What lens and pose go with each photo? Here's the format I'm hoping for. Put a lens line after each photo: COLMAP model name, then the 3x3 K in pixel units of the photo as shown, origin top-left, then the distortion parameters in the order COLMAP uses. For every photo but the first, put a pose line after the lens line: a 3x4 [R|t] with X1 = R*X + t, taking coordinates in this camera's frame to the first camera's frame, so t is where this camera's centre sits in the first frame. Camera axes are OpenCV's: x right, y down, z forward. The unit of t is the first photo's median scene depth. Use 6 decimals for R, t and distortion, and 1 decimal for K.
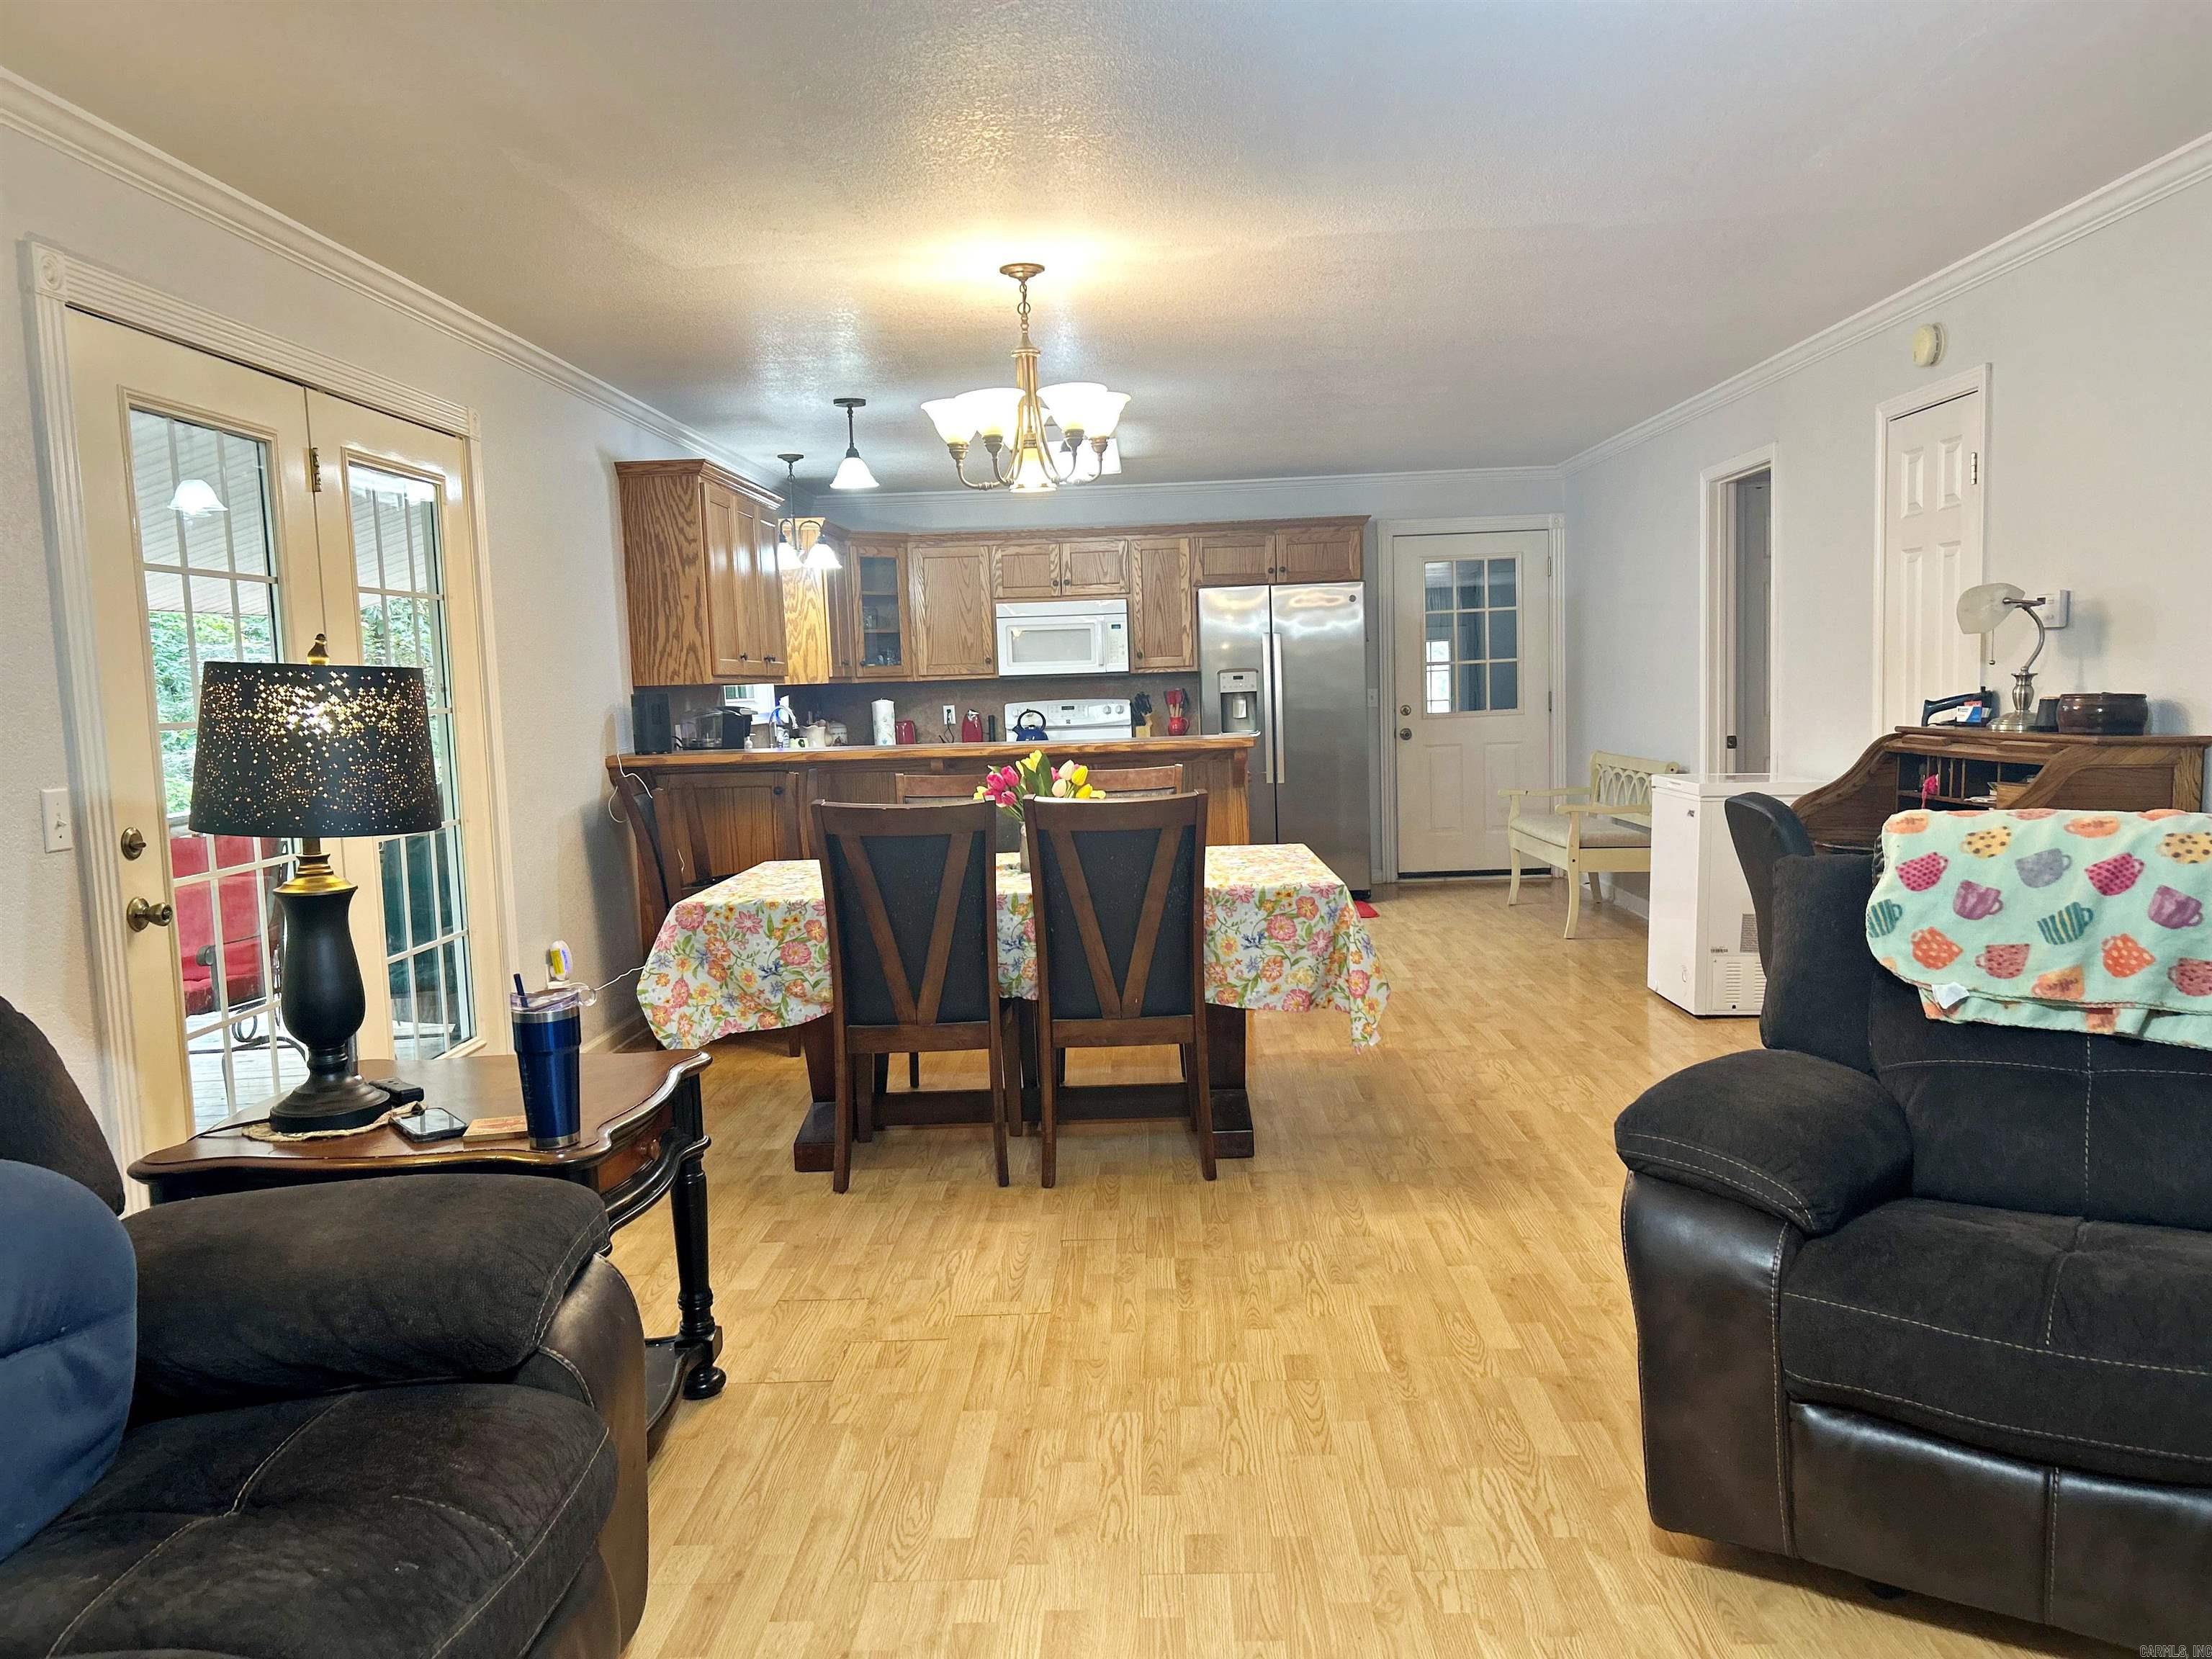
lens RADIAL K [[1663.1, 0, 1112.4], [0, 1663.1, 843.6], [0, 0, 1]] dist [0.068413, -0.083382]
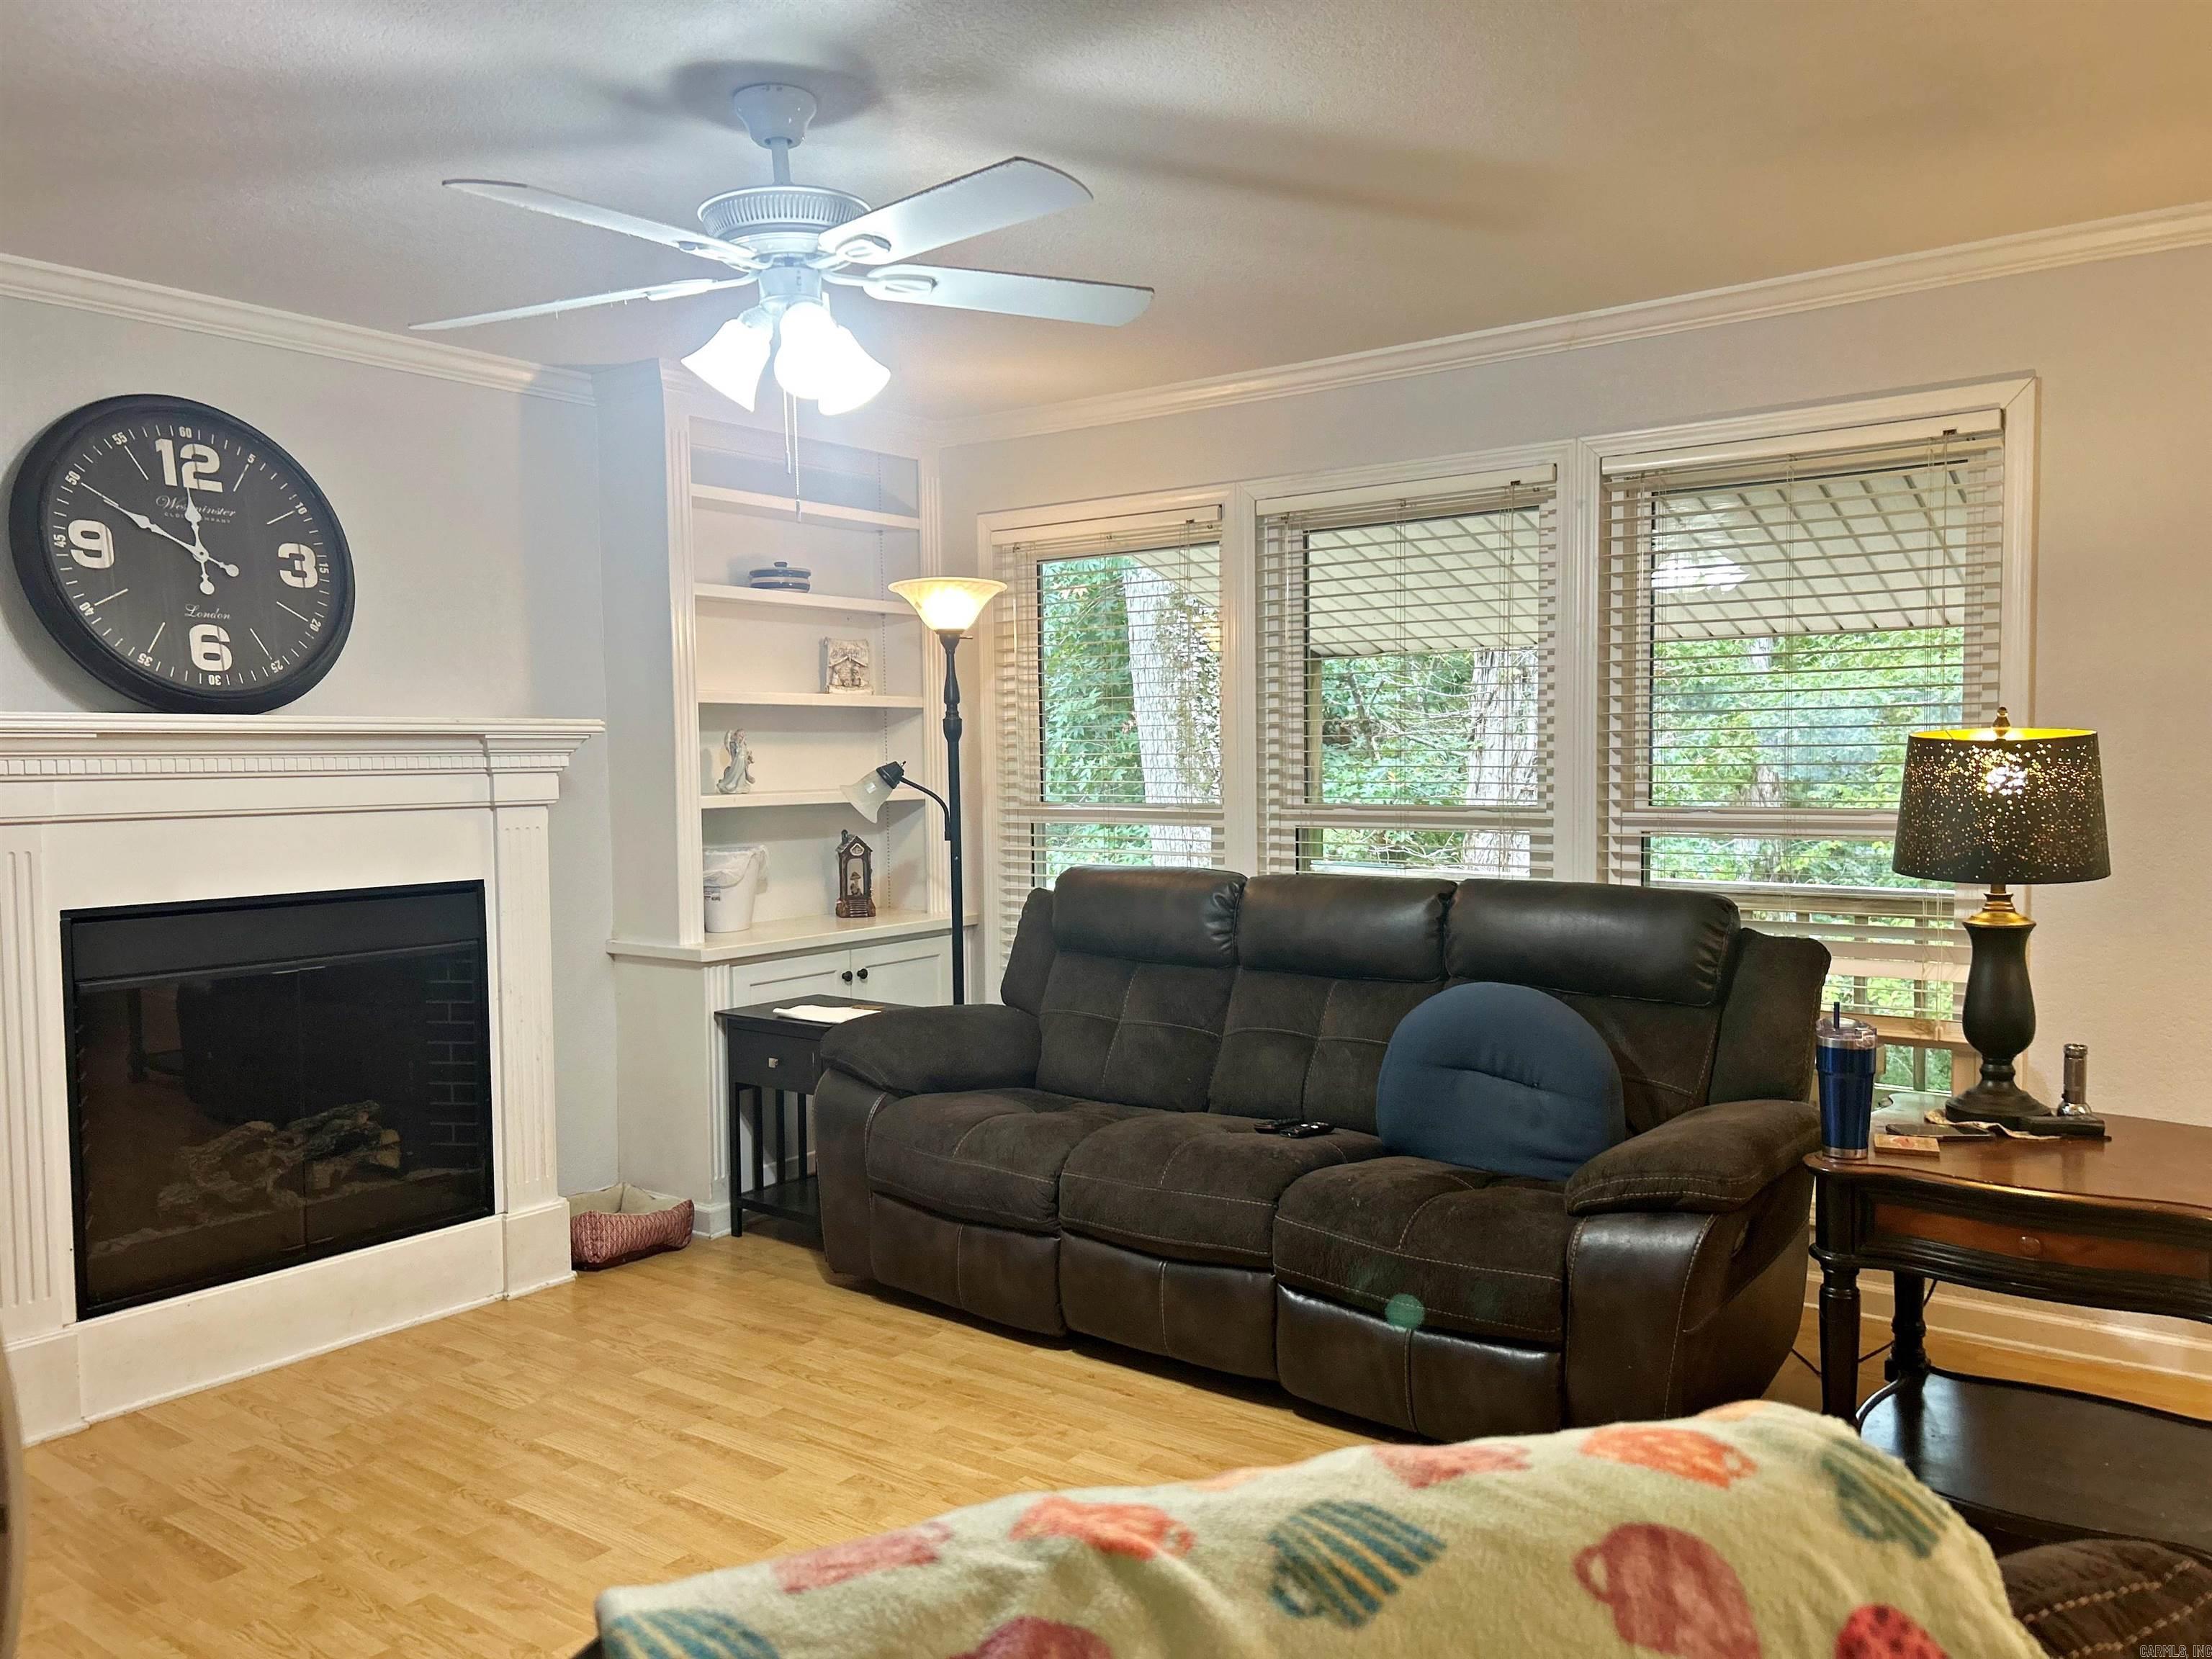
lens RADIAL K [[1663.1, 0, 1111.6], [0, 1663.1, 838.2], [0, 0, 1]] dist [0.068413, -0.083382]
pose [[-0.576550, 0.086744, -0.812444, 0.452037], [-0.046363, 0.989273, 0.138525, -0.090090], [0.815745, 0.117534, -0.566344, 0.622309]]
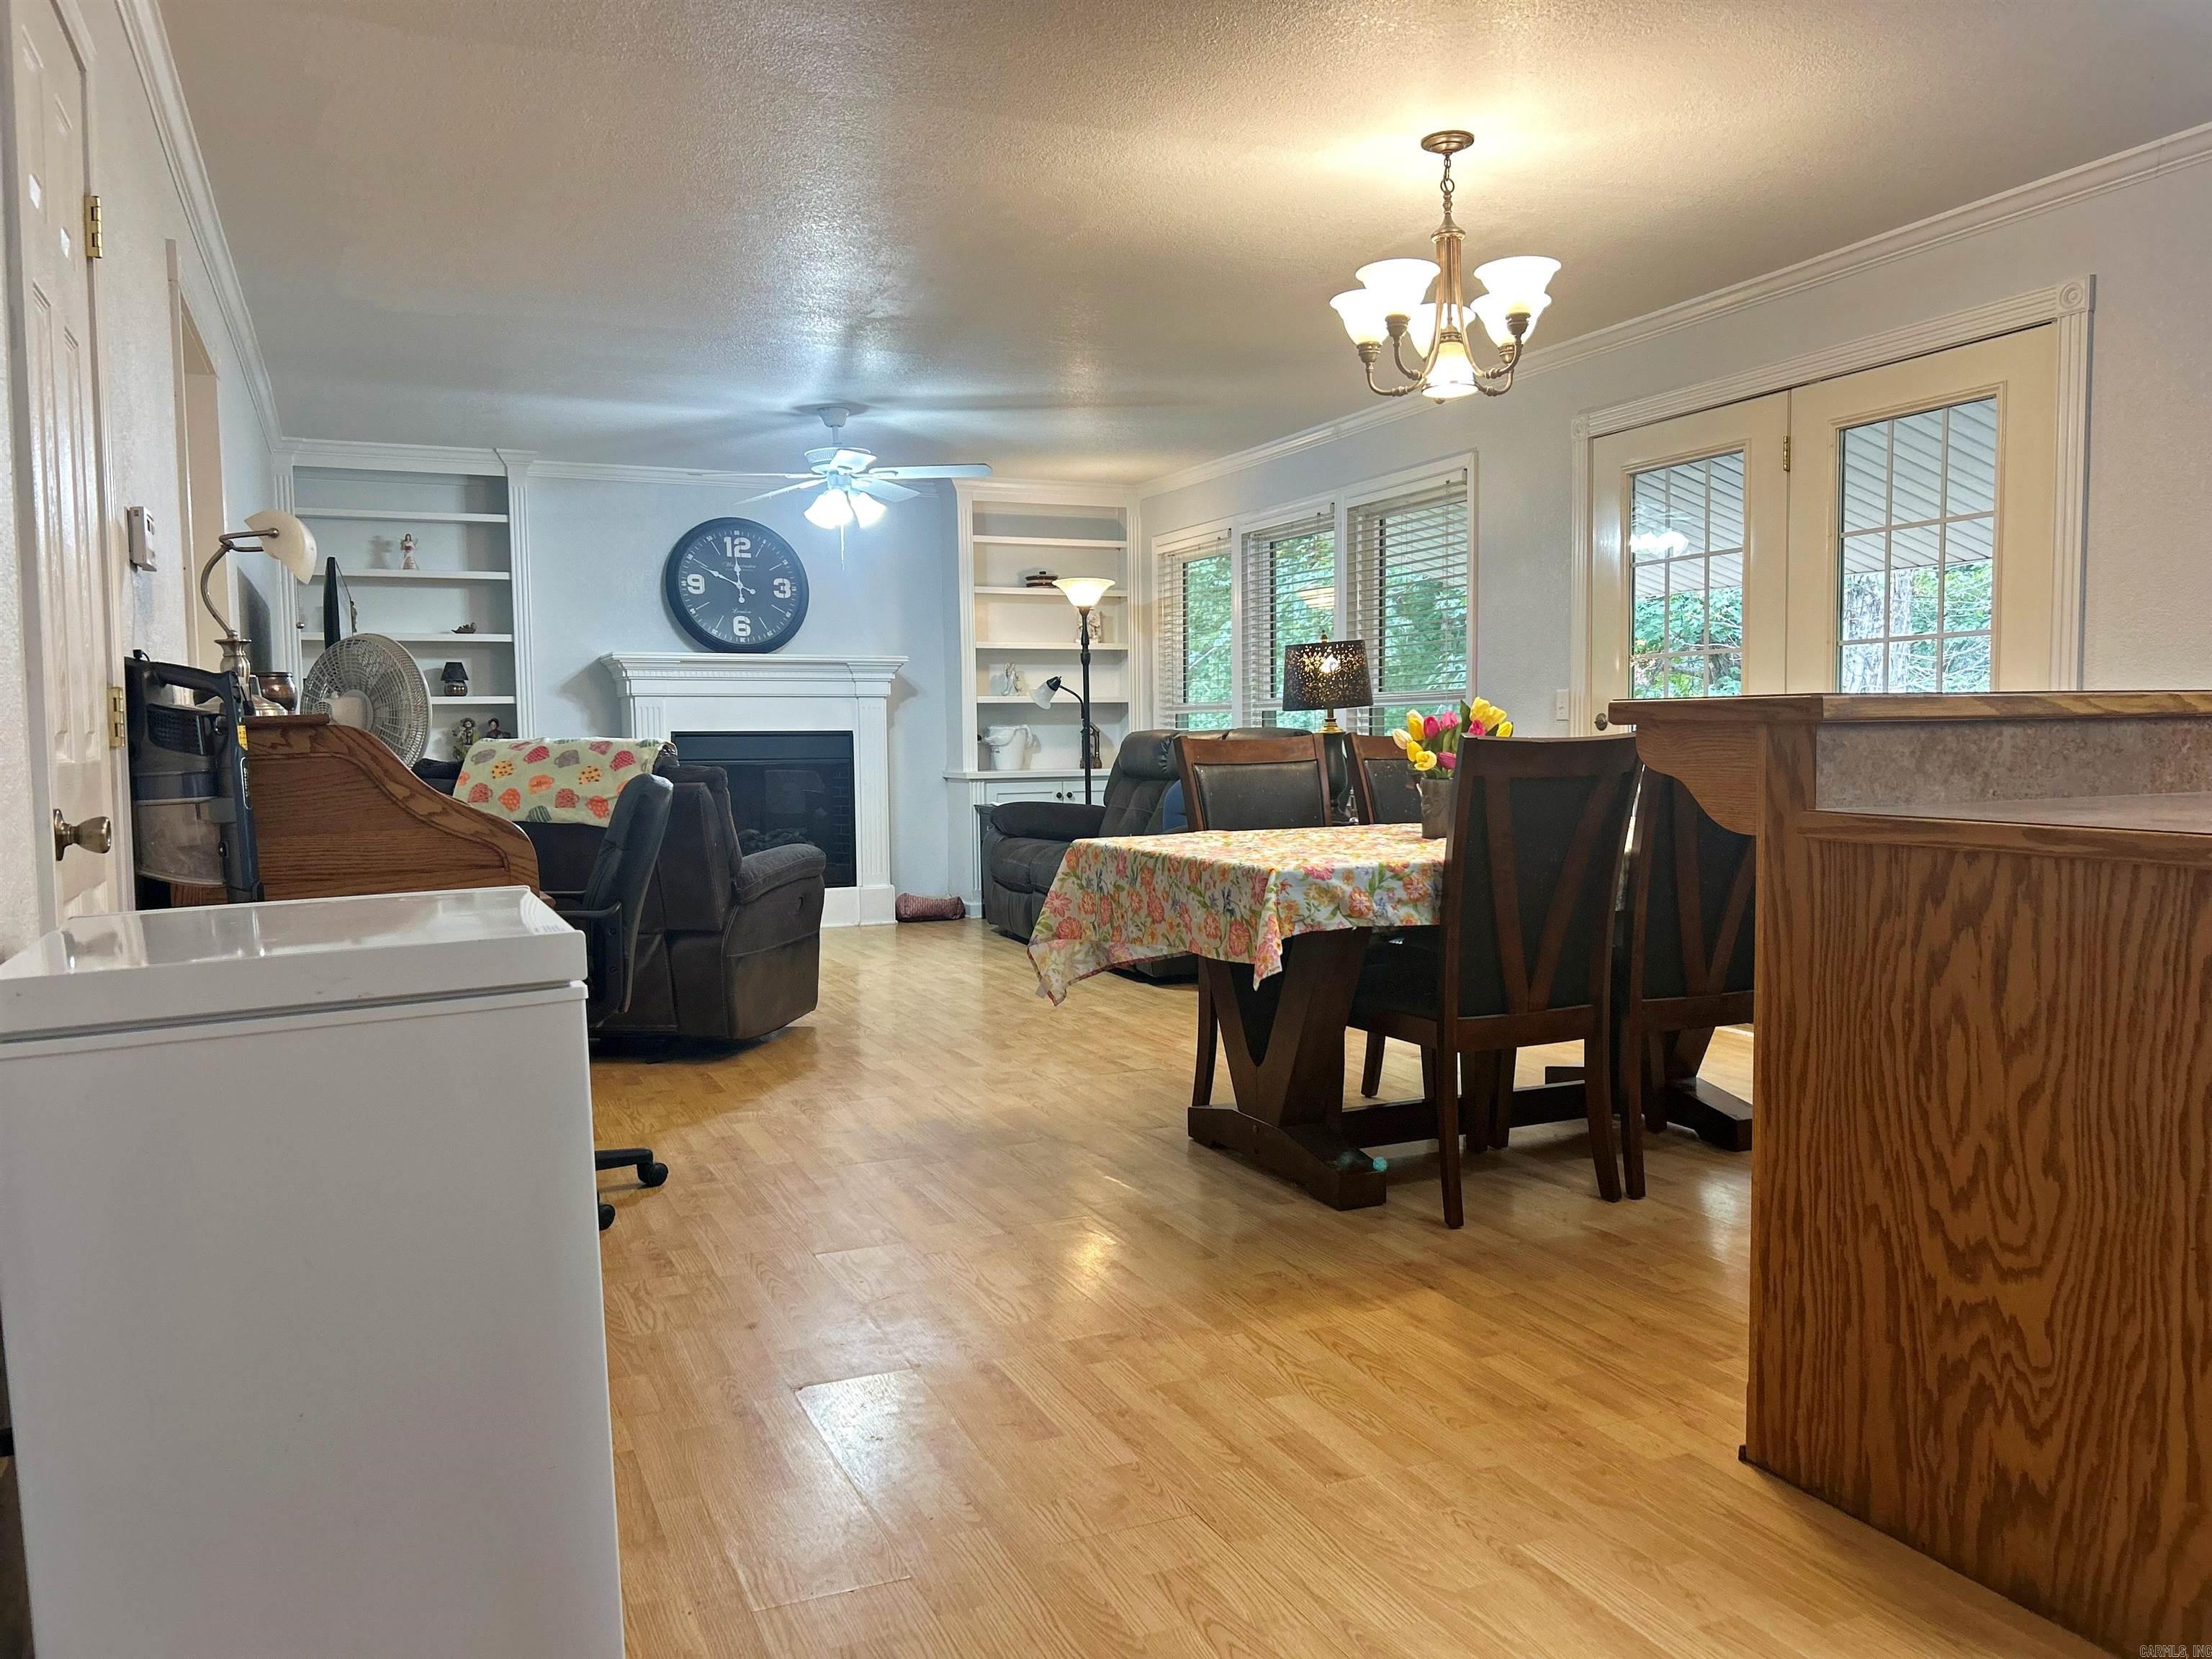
lens RADIAL K [[1663.1, 0, 1107.2], [0, 1663.1, 842.1], [0, 0, 1]] dist [0.068413, -0.083382]
pose [[-0.904253, 0.074231, -0.420496, 0.470960], [0.002430, 0.985652, 0.168774, -0.123768], [0.426991, 0.151593, -0.891459, 1.657767]]
